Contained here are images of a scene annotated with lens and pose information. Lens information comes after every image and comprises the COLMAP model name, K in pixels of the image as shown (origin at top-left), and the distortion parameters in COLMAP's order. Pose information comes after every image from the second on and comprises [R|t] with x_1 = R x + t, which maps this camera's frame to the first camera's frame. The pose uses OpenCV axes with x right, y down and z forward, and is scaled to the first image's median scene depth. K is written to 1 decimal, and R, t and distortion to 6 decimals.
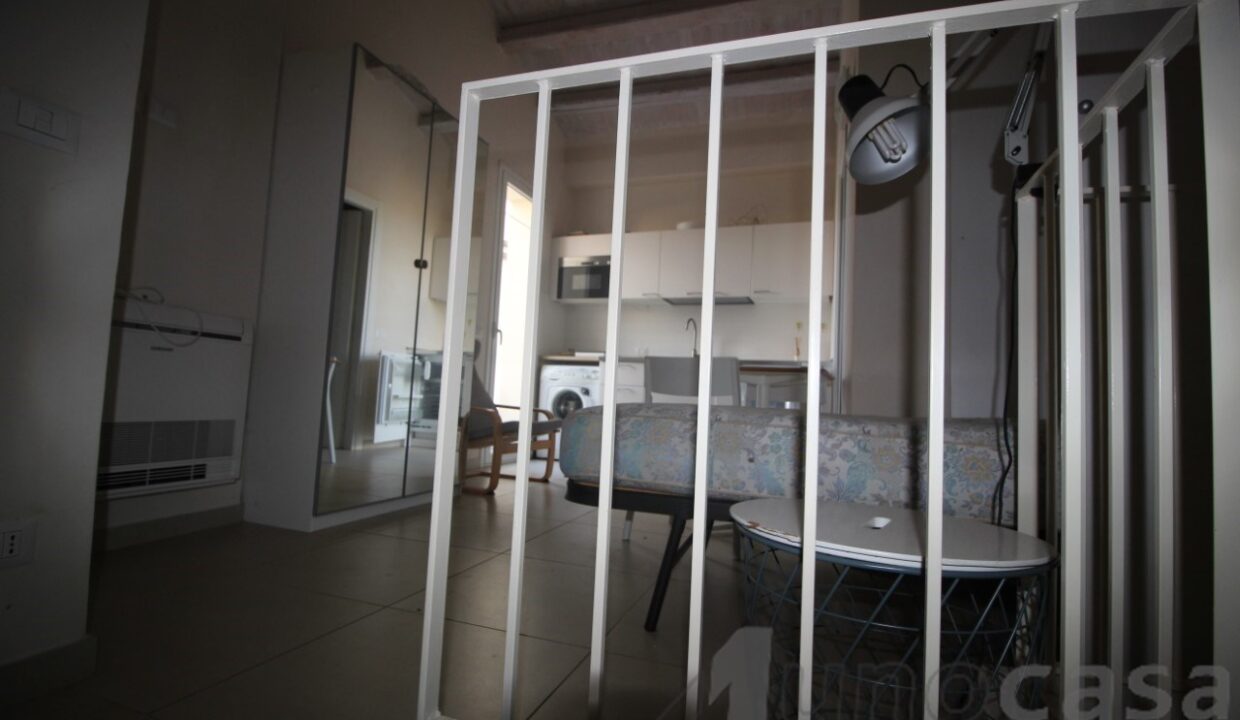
lens RADIAL K [[575.0, 0, 620.0], [0, 575.0, 360.0], [0, 0, 1]] dist [0.002340, -0.015597]
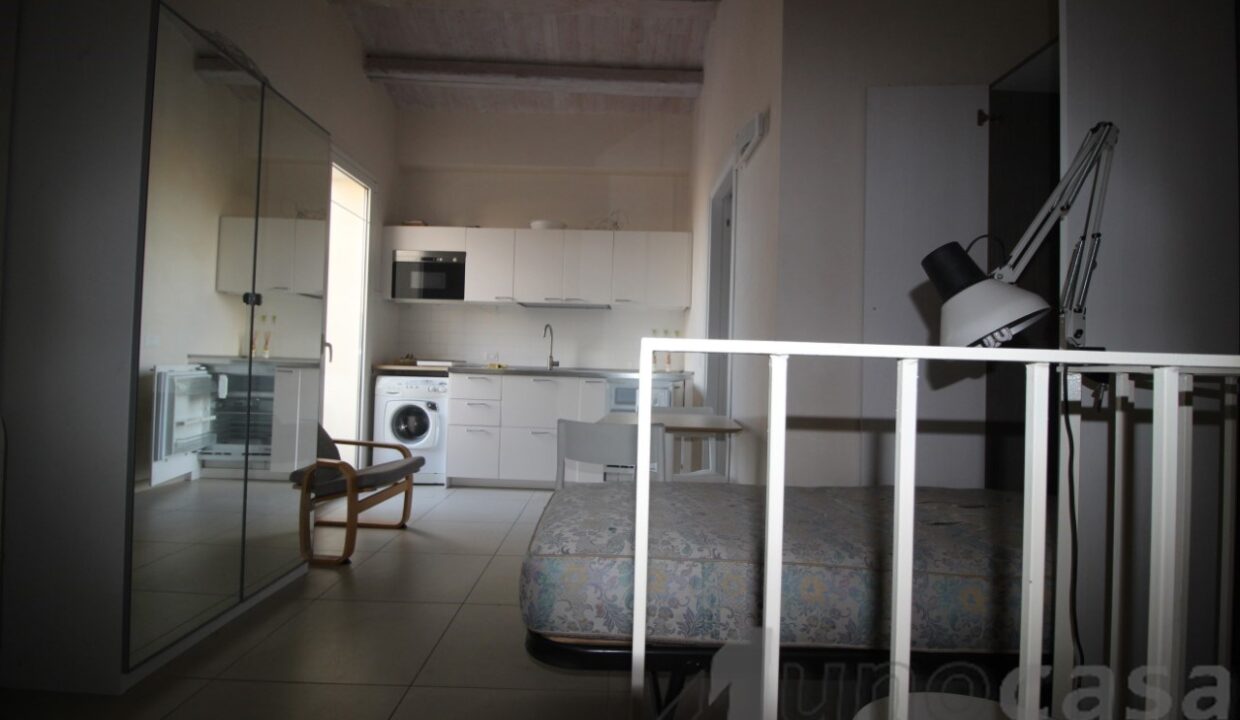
lens RADIAL K [[575.0, 0, 620.0], [0, 575.0, 360.0], [0, 0, 1]] dist [0.002340, -0.015597]
pose [[0.943992, -0.018363, 0.329458, -0.077624], [-0.003623, 0.997813, 0.065995, -0.077325], [-0.329949, -0.063492, 0.941861, 0.066577]]
